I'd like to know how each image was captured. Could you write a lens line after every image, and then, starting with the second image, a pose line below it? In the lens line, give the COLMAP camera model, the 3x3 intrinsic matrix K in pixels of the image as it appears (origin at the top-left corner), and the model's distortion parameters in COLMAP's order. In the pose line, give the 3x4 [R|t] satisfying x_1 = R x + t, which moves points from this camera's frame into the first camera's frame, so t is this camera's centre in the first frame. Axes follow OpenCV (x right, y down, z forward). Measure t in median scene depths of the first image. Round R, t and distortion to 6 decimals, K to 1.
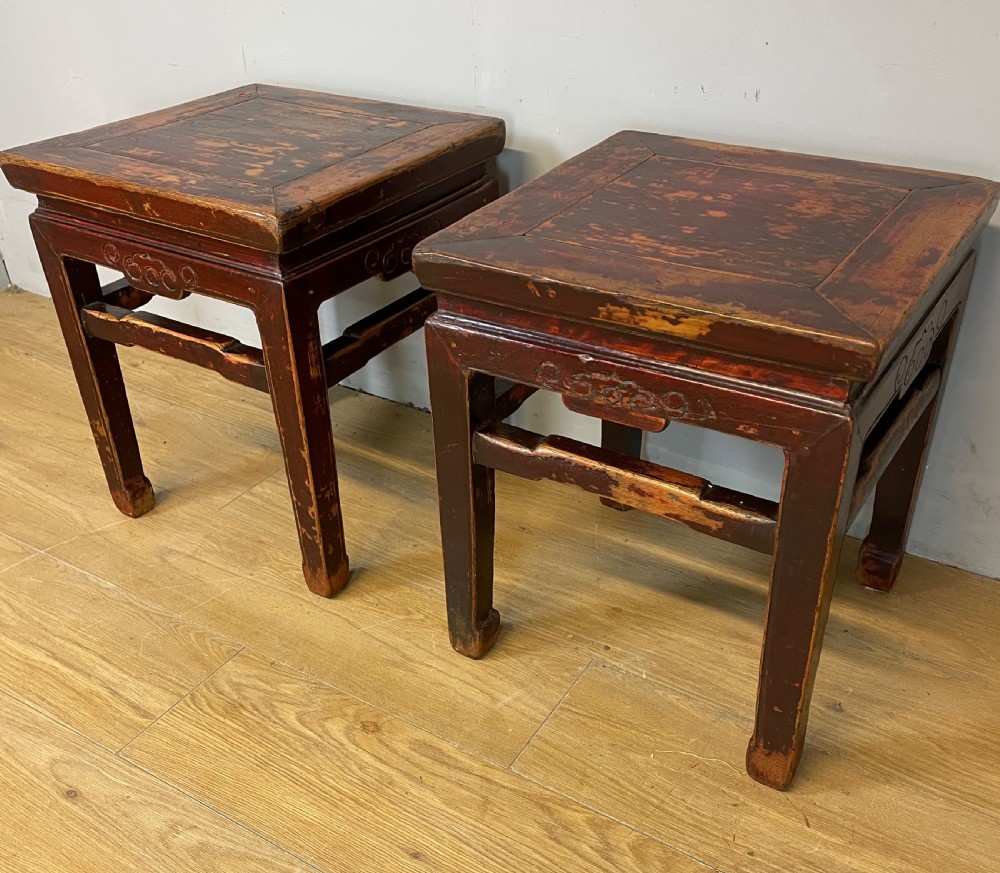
lens RADIAL K [[998.7, 0, 508.1], [0, 998.7, 535.9], [0, 0, 1]] dist [0.062770, 0.000000]
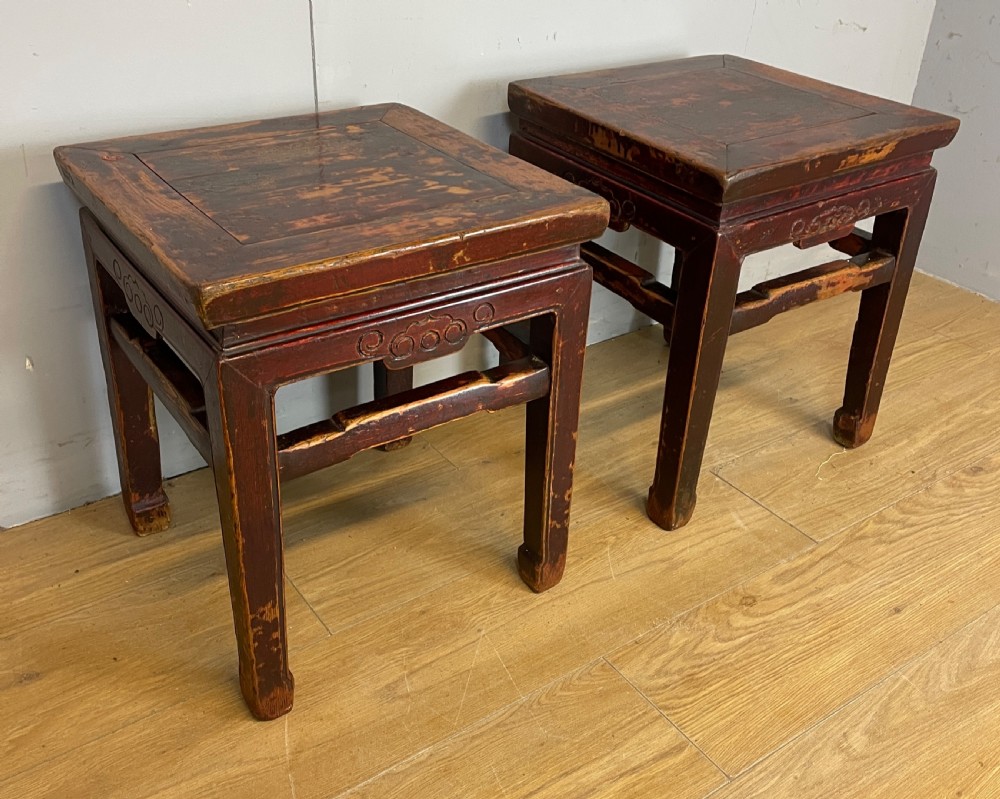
lens RADIAL K [[1004.1, 0, 496.1], [0, 1004.1, 373.6], [0, 0, 1]] dist [0.069283, 0.000000]
pose [[0.387577, -0.424444, 0.818310, -1.138758], [0.504970, 0.840416, 0.196740, -0.410624], [-0.771226, 0.336970, 0.540057, 0.571585]]
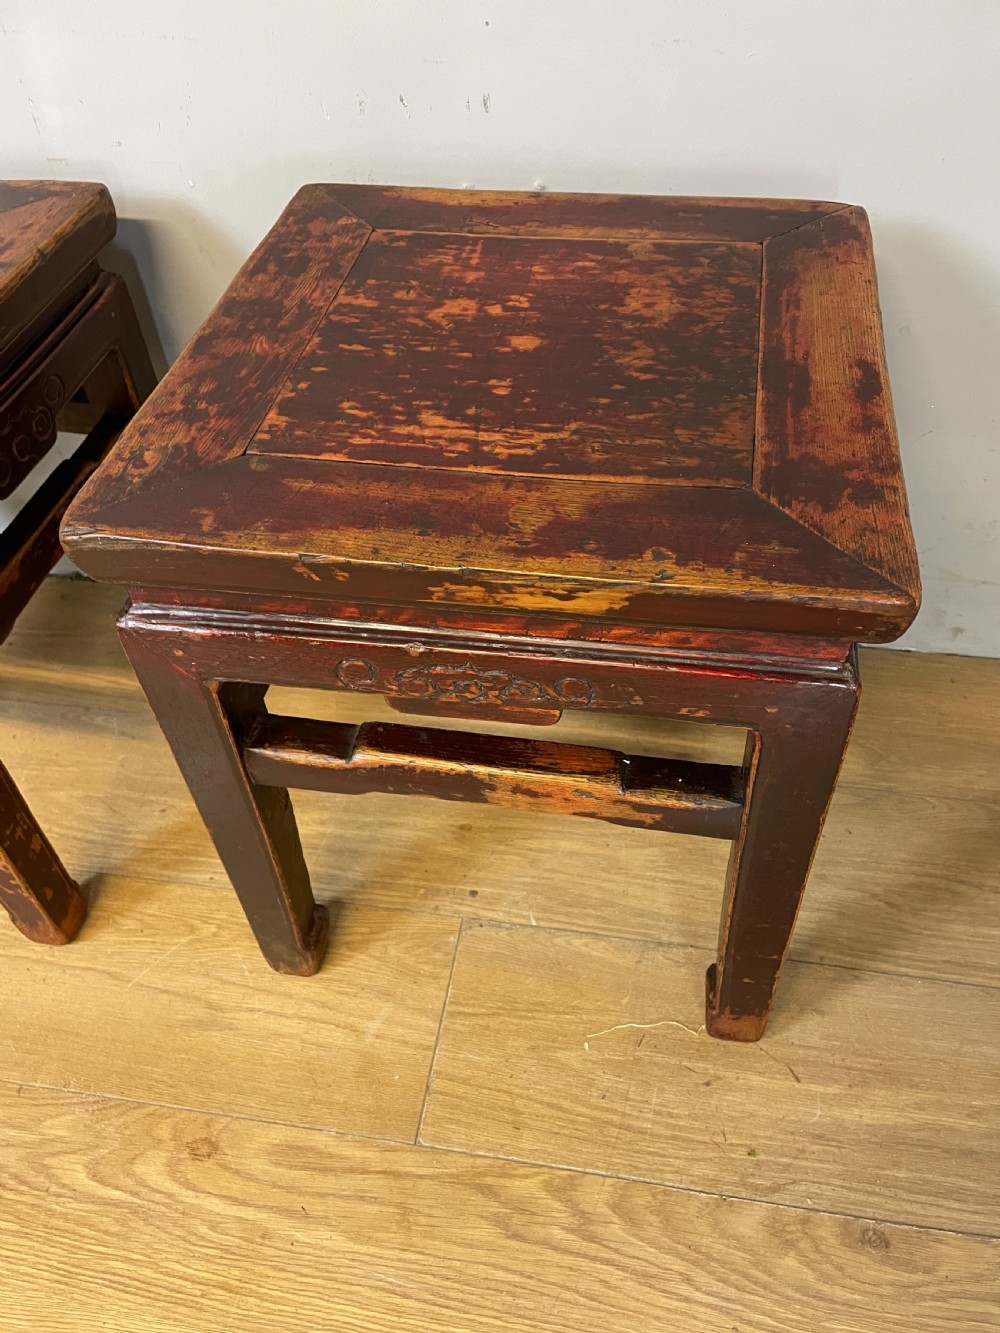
lens RADIAL K [[1005.1, 0, 506.7], [0, 1005.1, 677.3], [0, 0, 1]] dist [0.097623, -0.125706]
pose [[0.923723, -0.290131, 0.250120, -0.026875], [0.239975, 0.947235, 0.212504, -0.239249], [-0.298577, -0.136272, 0.944607, 0.333747]]
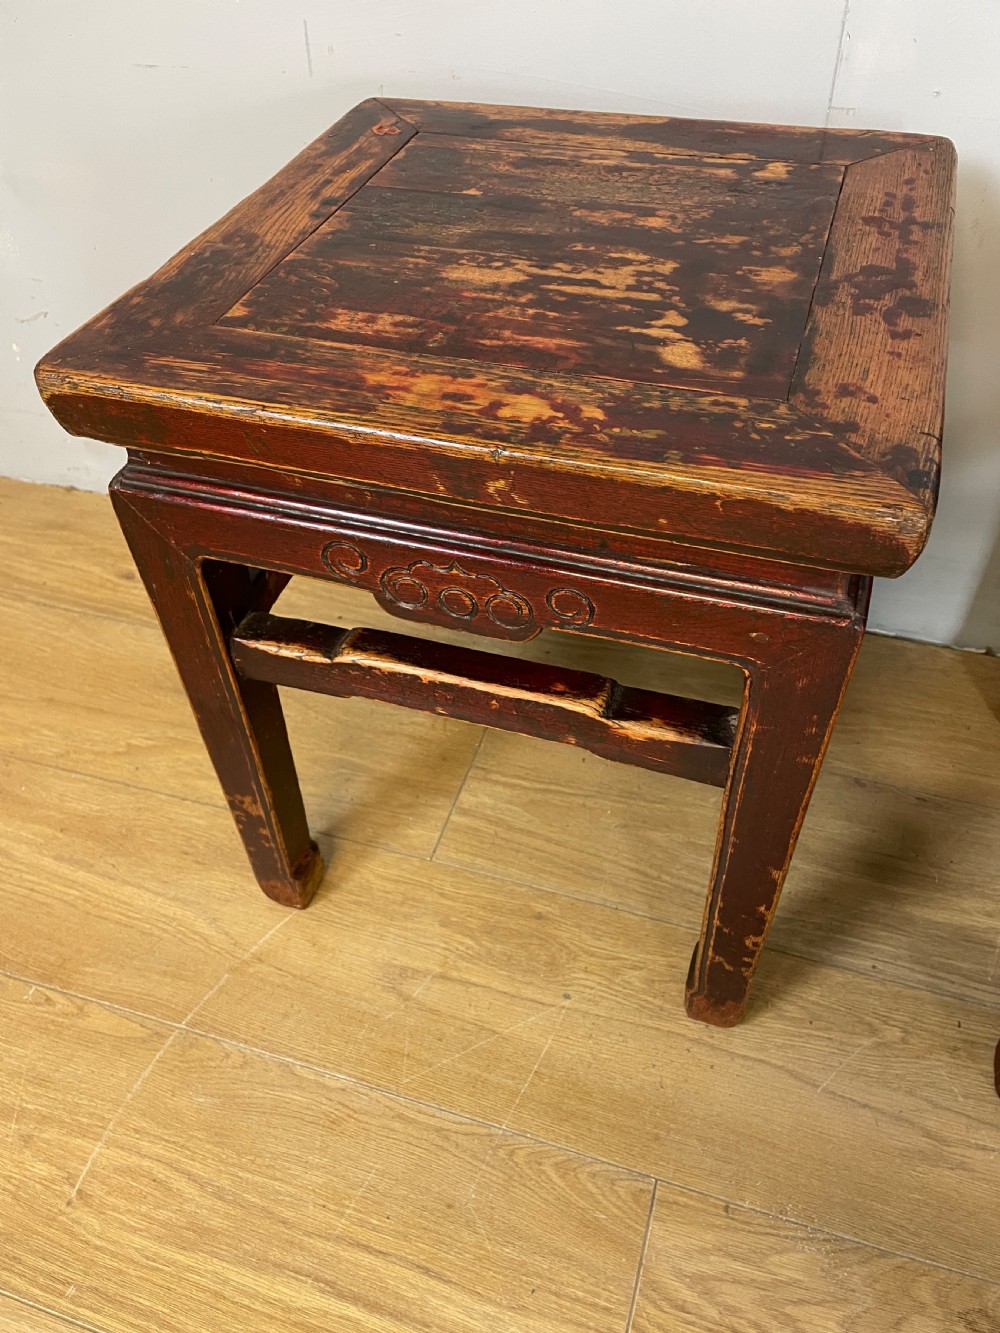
lens RADIAL K [[1005.1, 0, 506.5], [0, 1005.1, 675.1], [0, 0, 1]] dist [0.097623, -0.125706]
pose [[0.969029, -0.187771, 0.160388, -0.456787], [0.157179, 0.969920, 0.185877, -0.341068], [-0.190466, -0.154911, 0.969394, 0.594642]]
